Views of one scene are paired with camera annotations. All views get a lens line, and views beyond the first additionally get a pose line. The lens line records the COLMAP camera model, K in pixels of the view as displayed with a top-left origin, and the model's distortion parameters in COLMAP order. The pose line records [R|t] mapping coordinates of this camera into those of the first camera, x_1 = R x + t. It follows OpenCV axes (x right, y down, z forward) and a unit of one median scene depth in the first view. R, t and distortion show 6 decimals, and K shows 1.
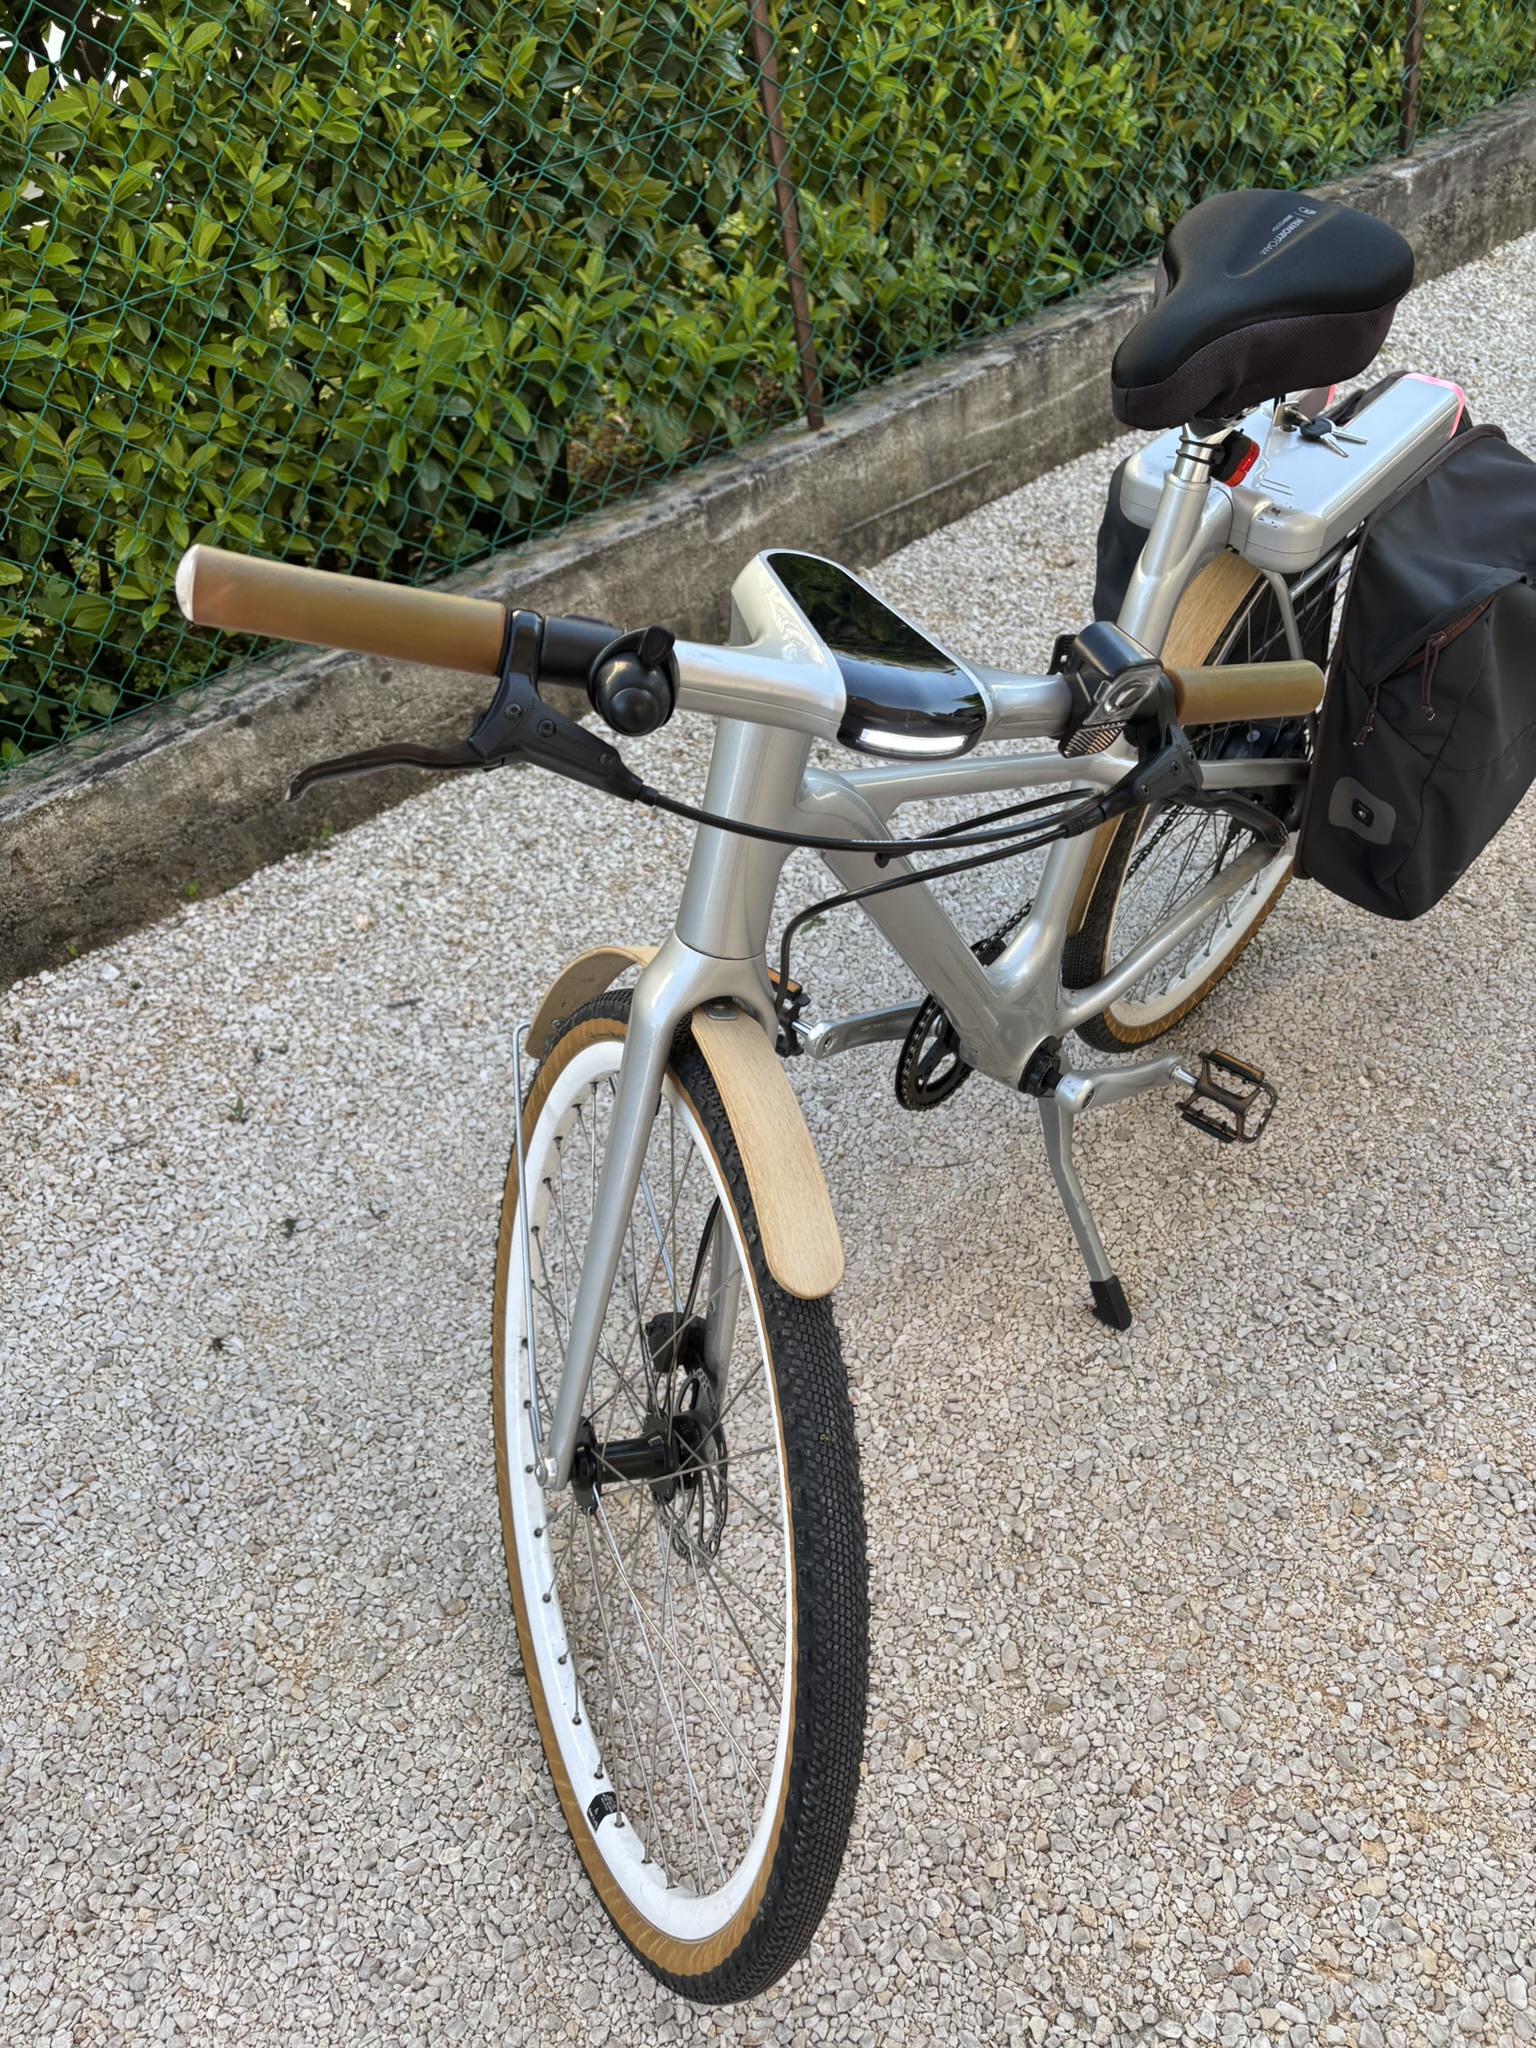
lens RADIAL K [[1548.8, 0, 772.1], [0, 1548.8, 1033.4], [0, 0, 1]] dist [0.011030, -0.021757]
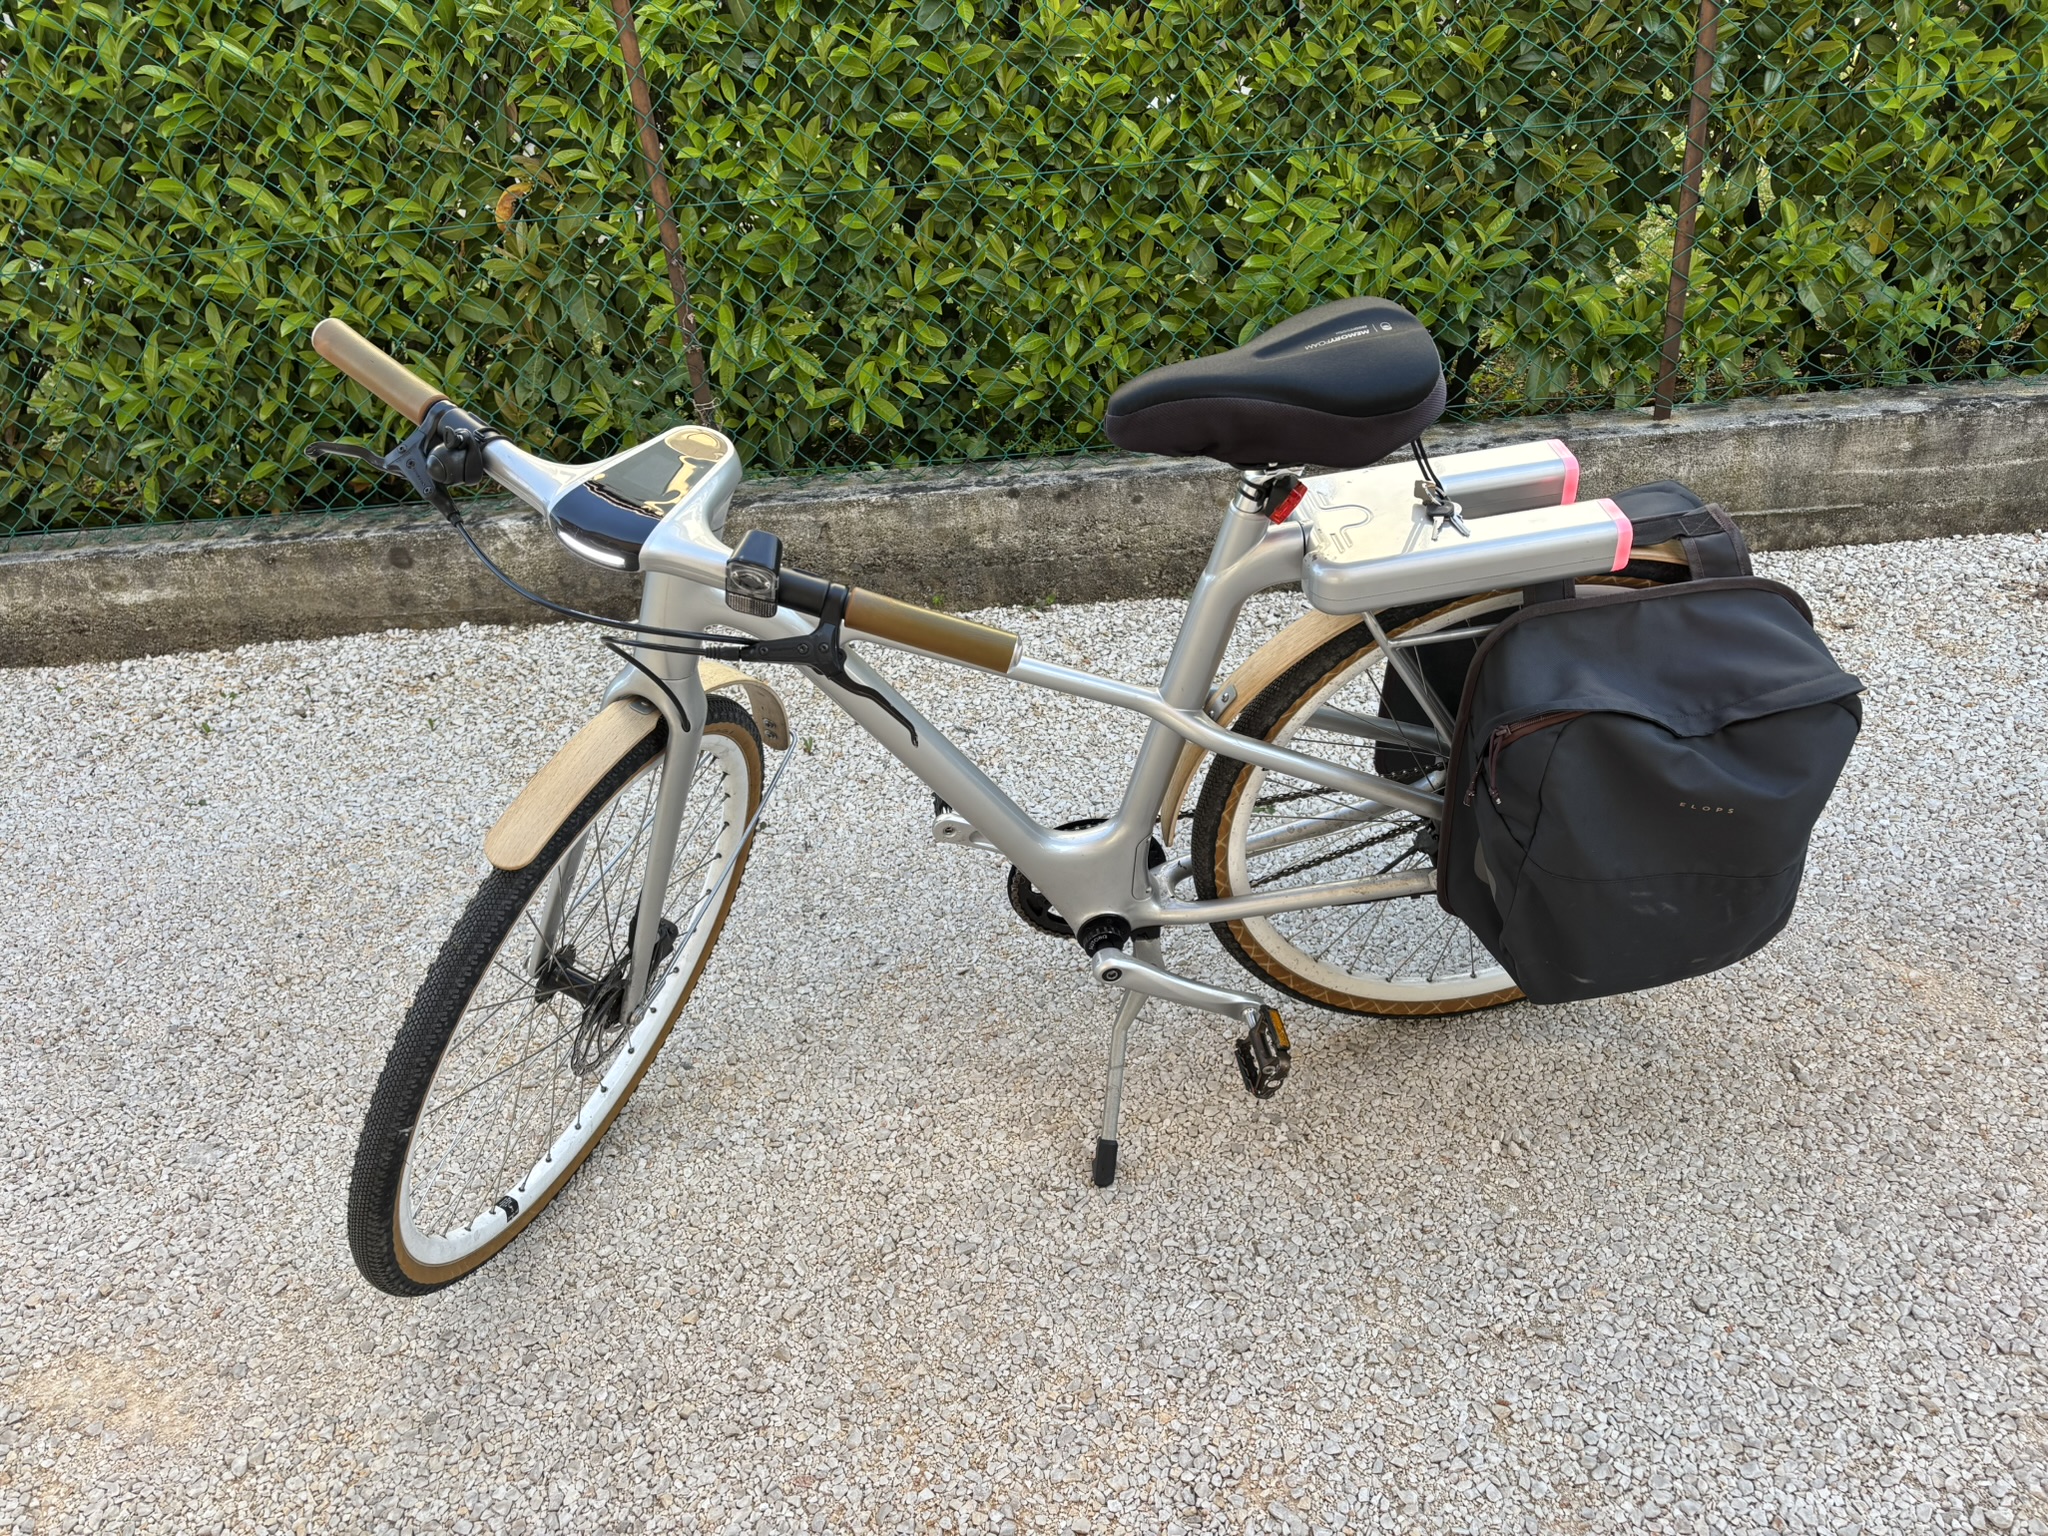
lens RADIAL K [[1548.8, 0, 1014.5], [0, 1548.8, 754.1], [0, 0, 1]] dist [0.011030, -0.021757]
pose [[0.749403, 0.400146, -0.527521, 0.408940], [-0.435742, 0.897927, 0.062095, -0.087078], [0.498523, 0.183329, 0.847269, -0.036436]]
